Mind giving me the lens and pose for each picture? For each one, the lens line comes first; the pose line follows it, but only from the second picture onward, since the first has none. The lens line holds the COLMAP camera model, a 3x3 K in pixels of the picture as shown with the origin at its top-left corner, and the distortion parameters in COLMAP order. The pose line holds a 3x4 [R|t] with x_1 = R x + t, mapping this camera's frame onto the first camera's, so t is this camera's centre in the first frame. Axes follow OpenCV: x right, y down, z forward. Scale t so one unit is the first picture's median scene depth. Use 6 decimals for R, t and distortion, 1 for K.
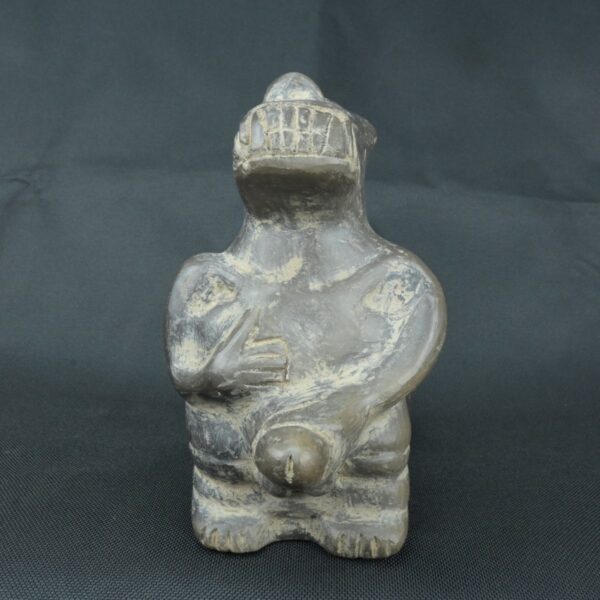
lens RADIAL K [[615.9, 0, 300.0], [0, 615.9, 300.0], [0, 0, 1]] dist [0.007792, -0.022325]
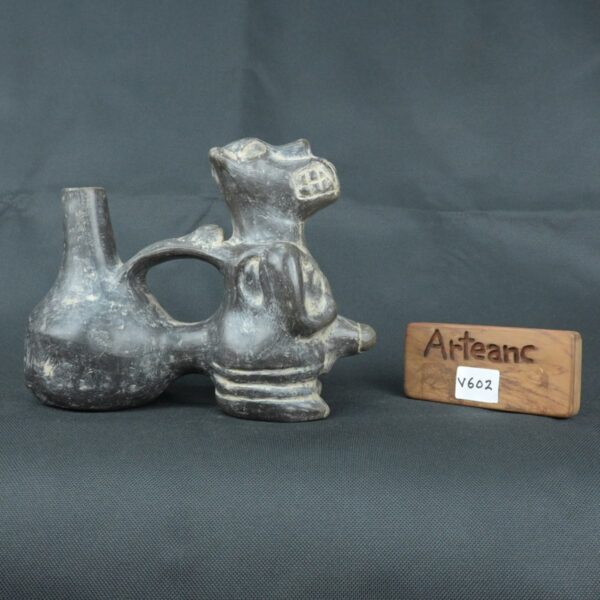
lens RADIAL K [[615.9, 0, 300.0], [0, 615.9, 300.0], [0, 0, 1]] dist [0.007792, -0.022325]
pose [[-0.125460, -0.098615, 0.987185, -1.752591], [0.086112, 0.990210, 0.109861, -0.103534], [-0.988354, 0.098792, -0.115740, 1.224536]]
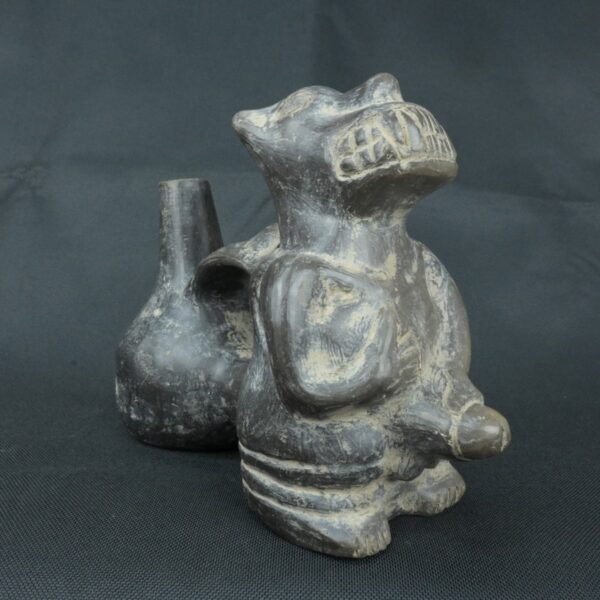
lens RADIAL K [[615.9, 0, 300.0], [0, 615.9, 300.0], [0, 0, 1]] dist [0.007792, -0.022325]
pose [[0.650760, -0.114004, 0.750676, -0.888727], [0.086103, 0.993366, 0.076219, -0.082643], [-0.754386, 0.015035, 0.656259, 0.427994]]
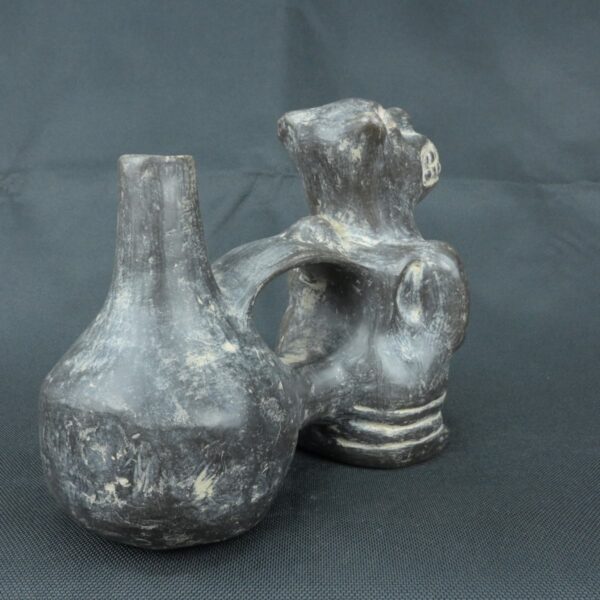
lens RADIAL K [[615.9, 0, 300.0], [0, 615.9, 300.0], [0, 0, 1]] dist [0.007792, -0.022325]
pose [[-0.788342, -0.114127, 0.604560, -0.727824], [0.040930, 0.970739, 0.236625, -0.275798], [-0.613875, 0.211286, -0.760602, 2.242265]]
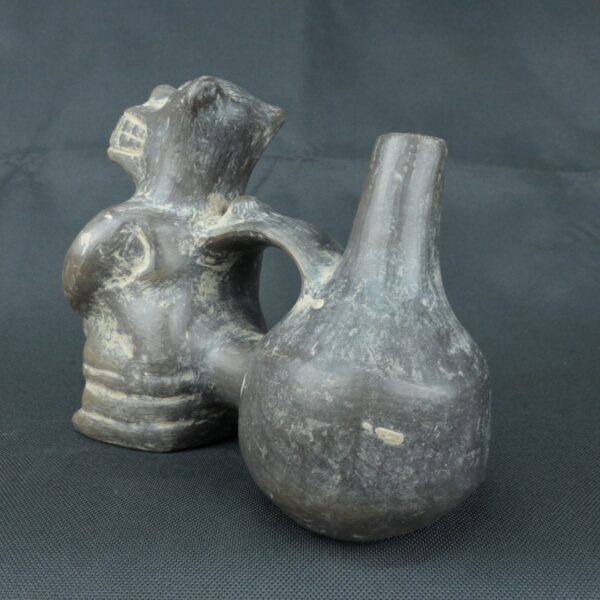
lens RADIAL K [[615.9, 0, 300.0], [0, 615.9, 300.0], [0, 0, 1]] dist [0.007792, -0.022325]
pose [[-0.499739, 0.063647, -0.863835, 1.049569], [-0.144058, 0.977300, 0.155346, -0.148168], [0.854113, 0.202075, -0.479226, 1.976671]]
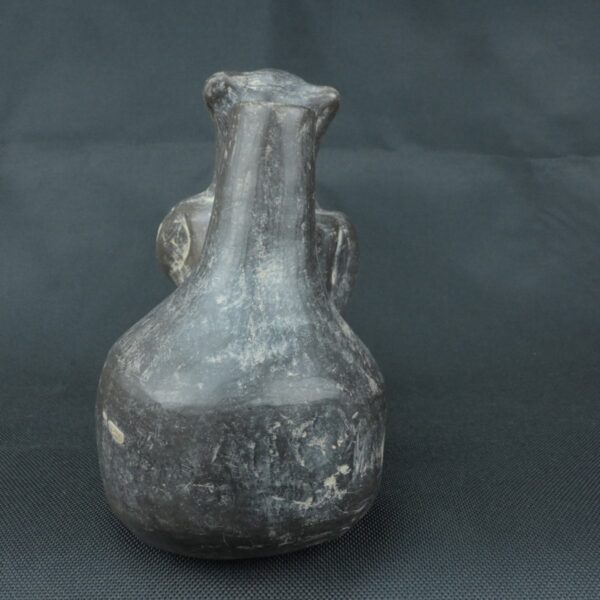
lens RADIAL K [[615.9, 0, 300.0], [0, 615.9, 300.0], [0, 0, 1]] dist [0.007792, -0.022325]
pose [[-0.981558, -0.019200, -0.190197, 0.185571], [-0.067146, 0.966176, 0.248990, -0.232963], [0.178984, 0.257169, -0.949647, 2.474298]]
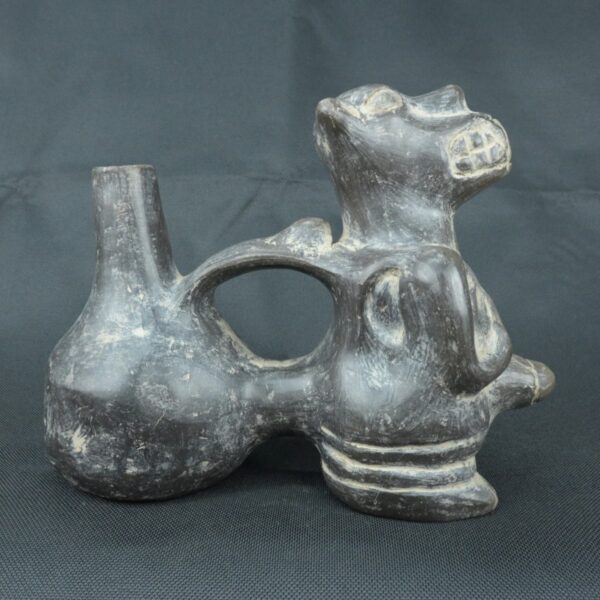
lens RADIAL K [[615.9, 0, 300.0], [0, 615.9, 300.0], [0, 0, 1]] dist [0.007792, -0.022325]
pose [[-0.085894, -0.136433, 0.986919, -1.155717], [0.101541, 0.984223, 0.144897, -0.163069], [-0.991116, 0.112659, -0.070685, 1.373022]]
